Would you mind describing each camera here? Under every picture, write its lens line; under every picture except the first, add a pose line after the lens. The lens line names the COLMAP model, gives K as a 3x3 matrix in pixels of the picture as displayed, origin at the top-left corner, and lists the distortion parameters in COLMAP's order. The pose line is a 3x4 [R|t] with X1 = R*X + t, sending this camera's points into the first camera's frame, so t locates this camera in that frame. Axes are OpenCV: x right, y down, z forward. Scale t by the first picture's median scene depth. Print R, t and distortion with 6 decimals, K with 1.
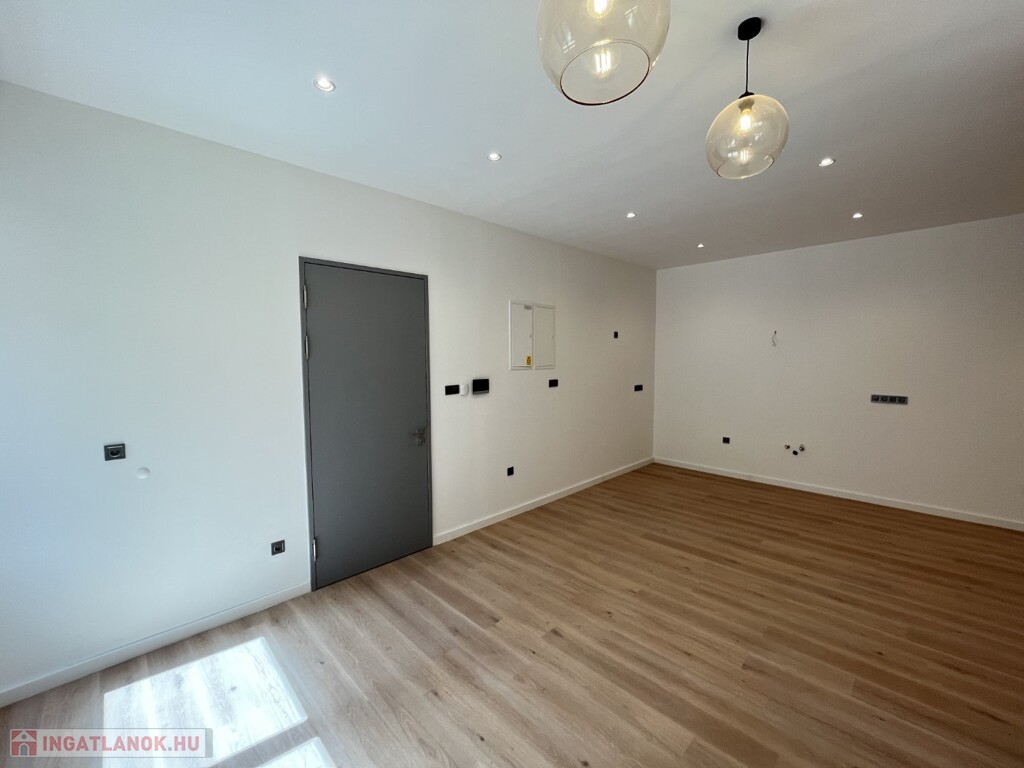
lens RADIAL K [[412.2, 0, 510.9], [0, 412.2, 384.6], [0, 0, 1]] dist [-0.002243, -0.000404]
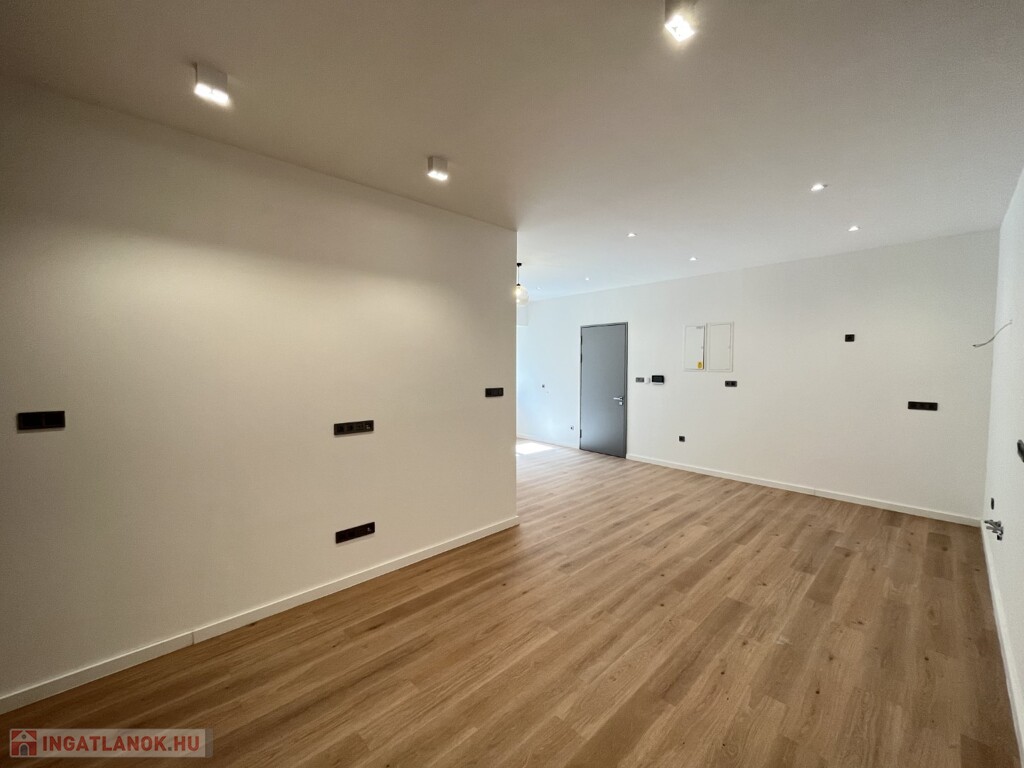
lens RADIAL K [[412.2, 0, 506.6], [0, 412.2, 386.7], [0, 0, 1]] dist [-0.002243, -0.000404]
pose [[-0.042839, 0.062302, -0.997138, 1.784685], [-0.068477, 0.995524, 0.065143, -0.037912], [0.996732, 0.071072, -0.038381, 0.484502]]
